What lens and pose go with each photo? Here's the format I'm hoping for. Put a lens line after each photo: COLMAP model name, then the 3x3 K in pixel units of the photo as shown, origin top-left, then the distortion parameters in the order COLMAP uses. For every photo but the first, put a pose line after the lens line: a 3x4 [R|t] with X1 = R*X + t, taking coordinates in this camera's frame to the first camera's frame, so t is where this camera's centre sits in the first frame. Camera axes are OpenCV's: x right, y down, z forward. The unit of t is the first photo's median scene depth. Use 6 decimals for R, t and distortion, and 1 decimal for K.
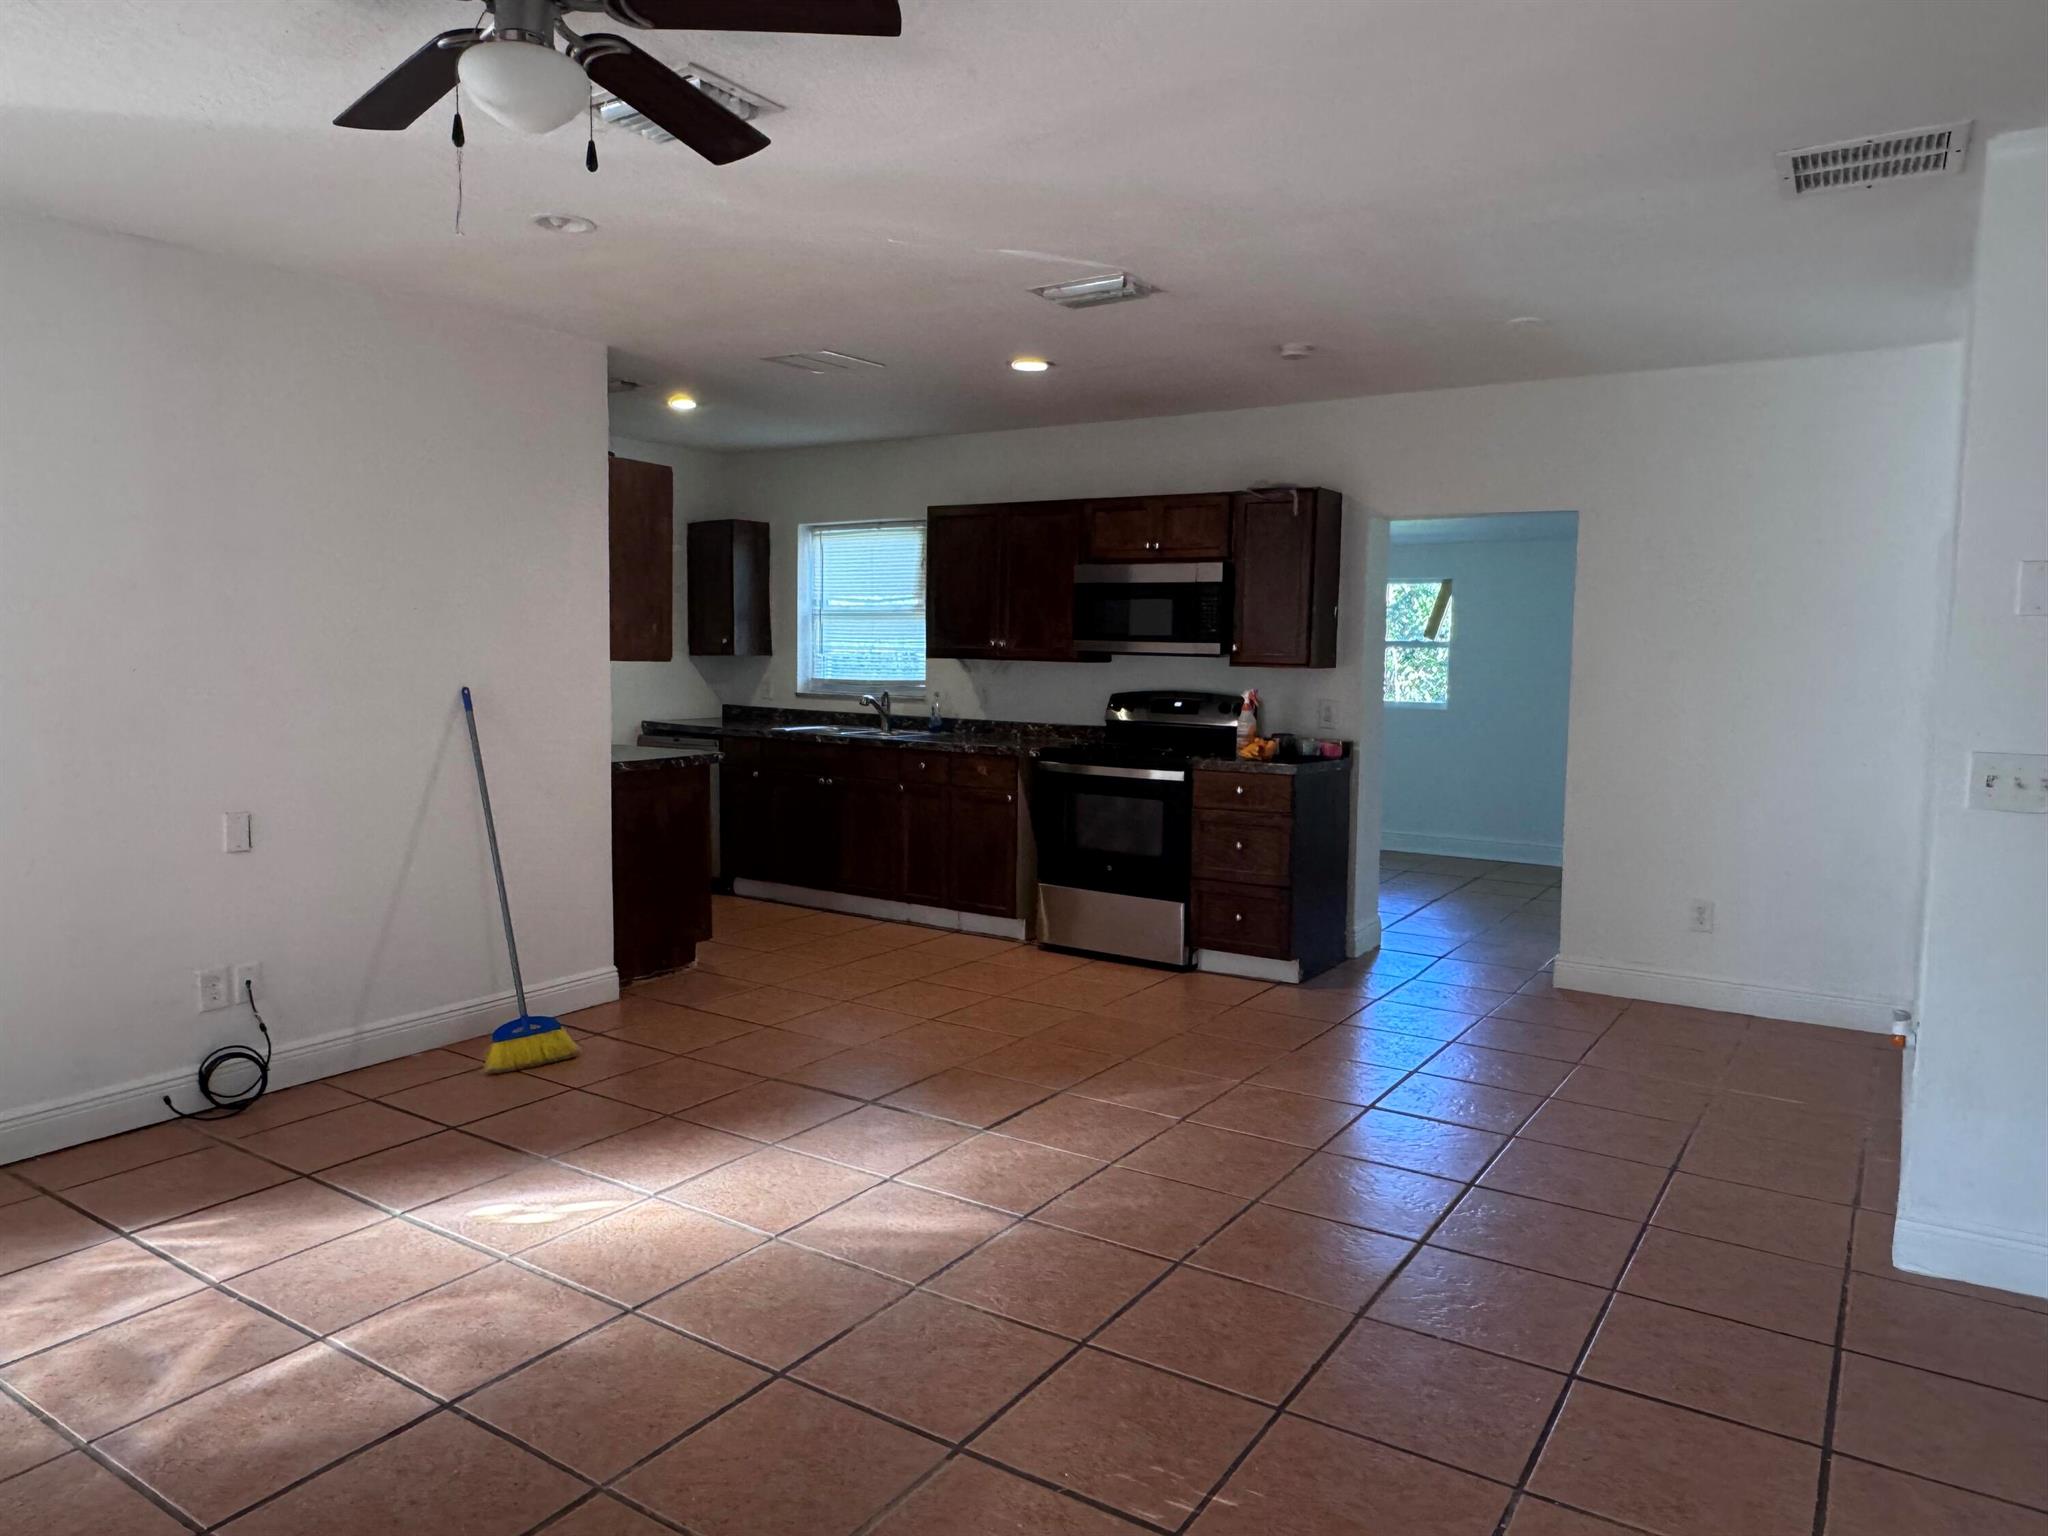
lens RADIAL K [[1362.7, 0, 1020.9], [0, 1362.7, 768.0], [0, 0, 1]] dist [0.002041, 0.001450]
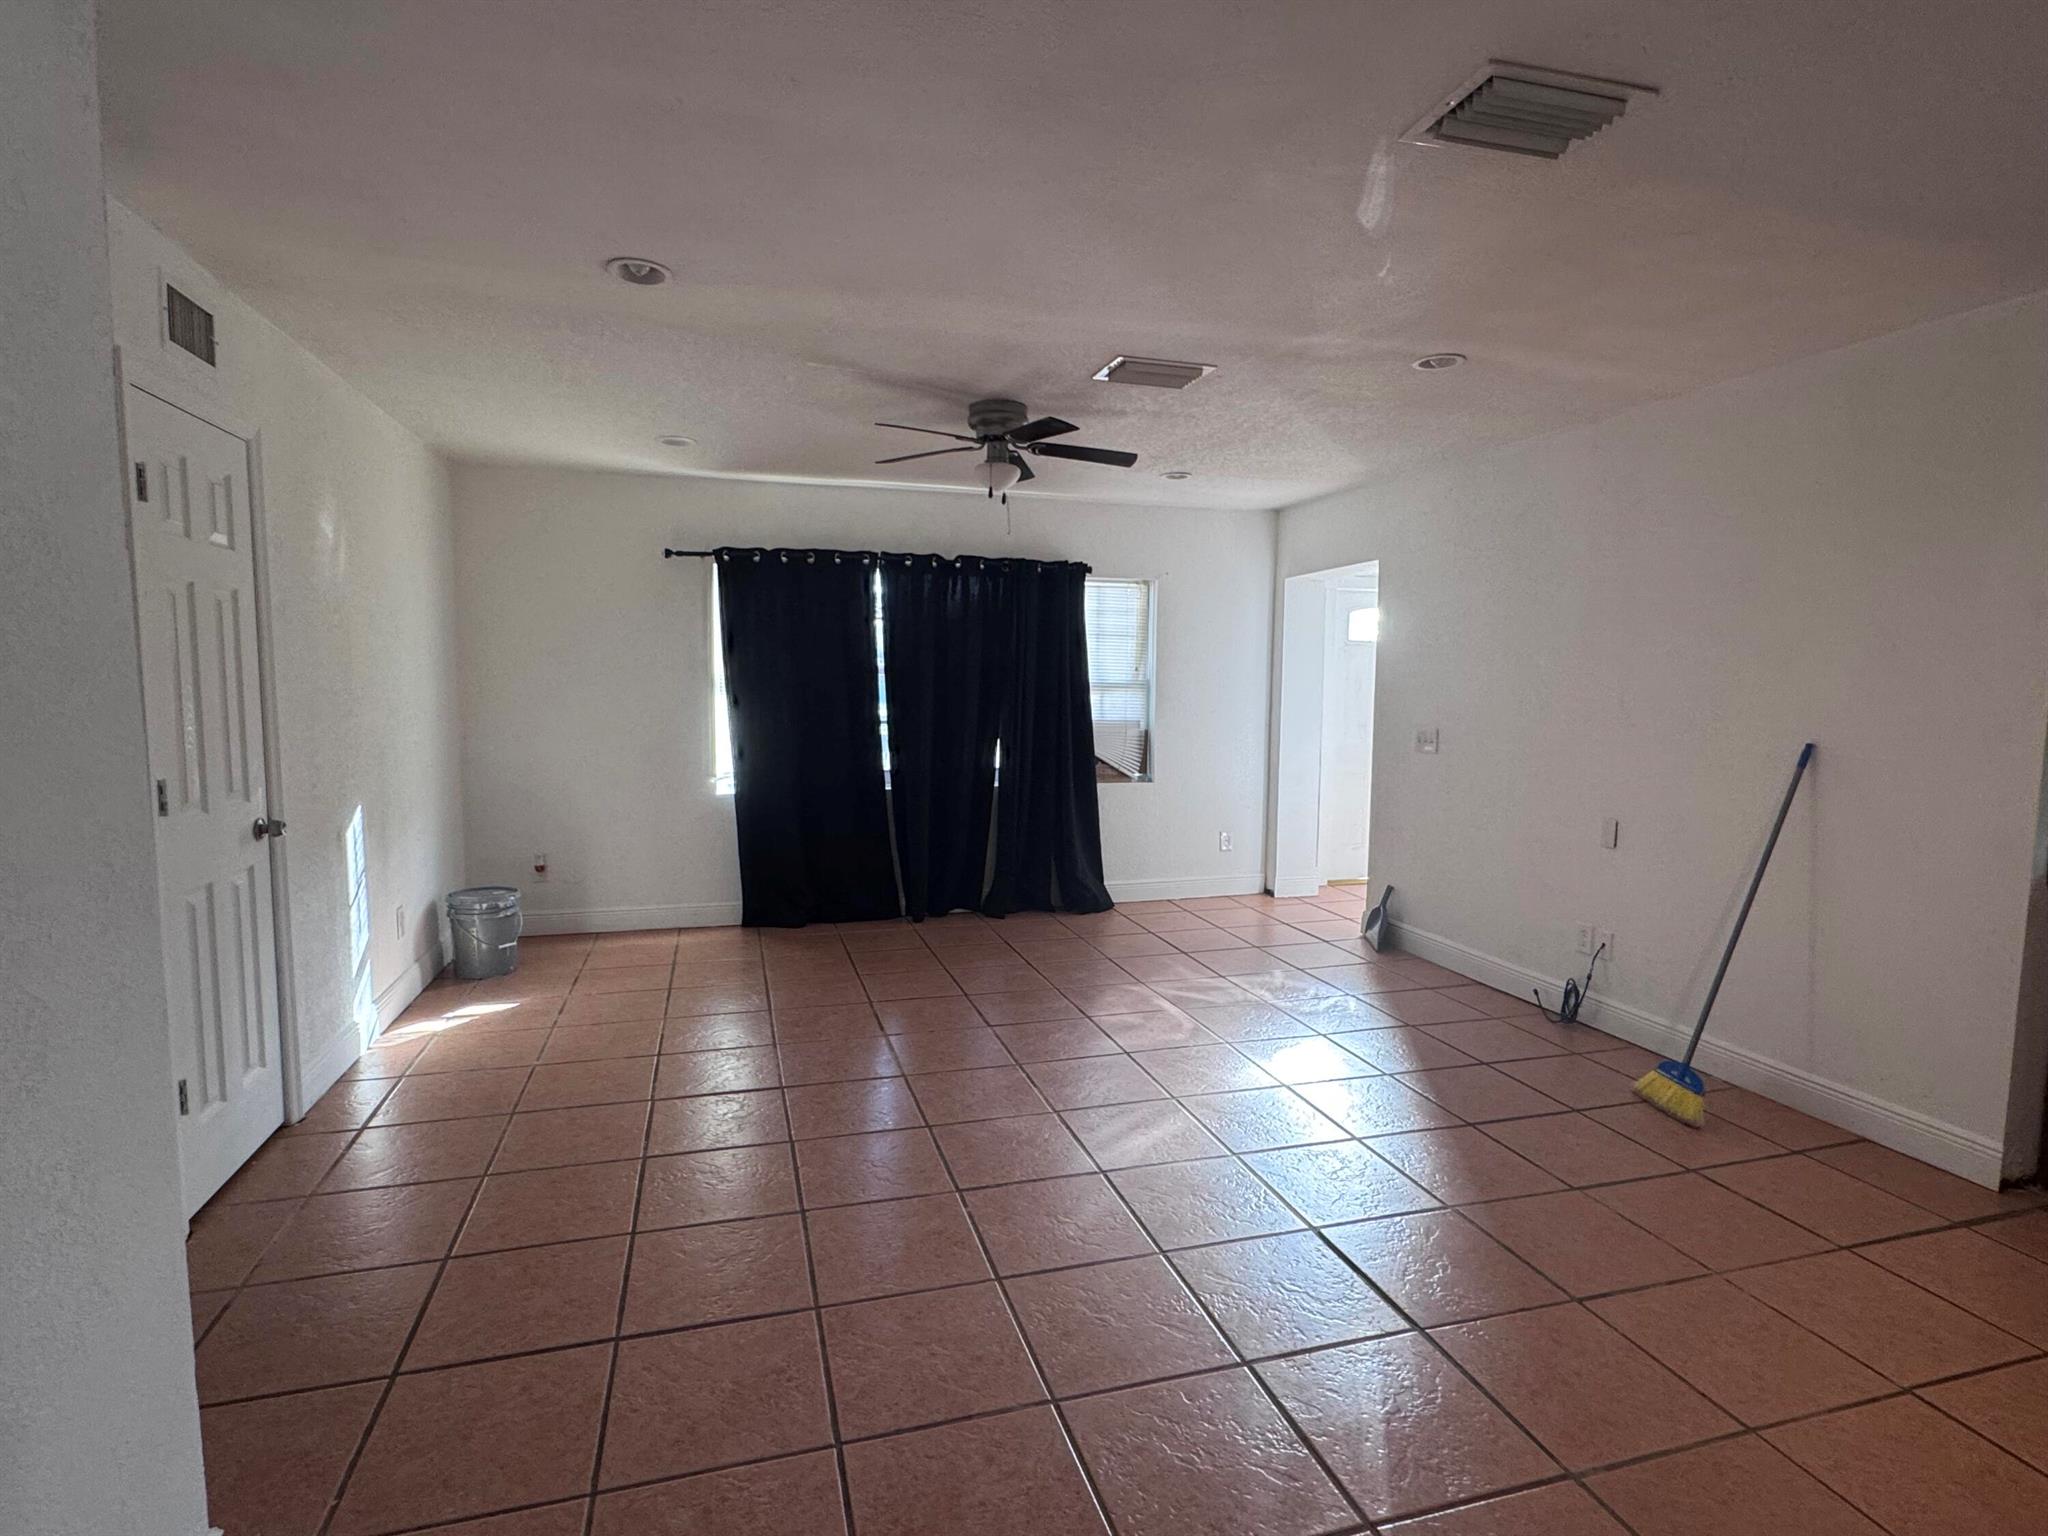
lens RADIAL K [[1008.7, 0, 1011.4], [0, 1008.7, 766.8], [0, 0, 1]] dist [0.000094, -0.000053]
pose [[-0.647474, 0.051873, -0.760320, 0.654841], [-0.087817, 0.985956, 0.142051, -0.124022], [0.757011, 0.158743, -0.633826, 1.344300]]
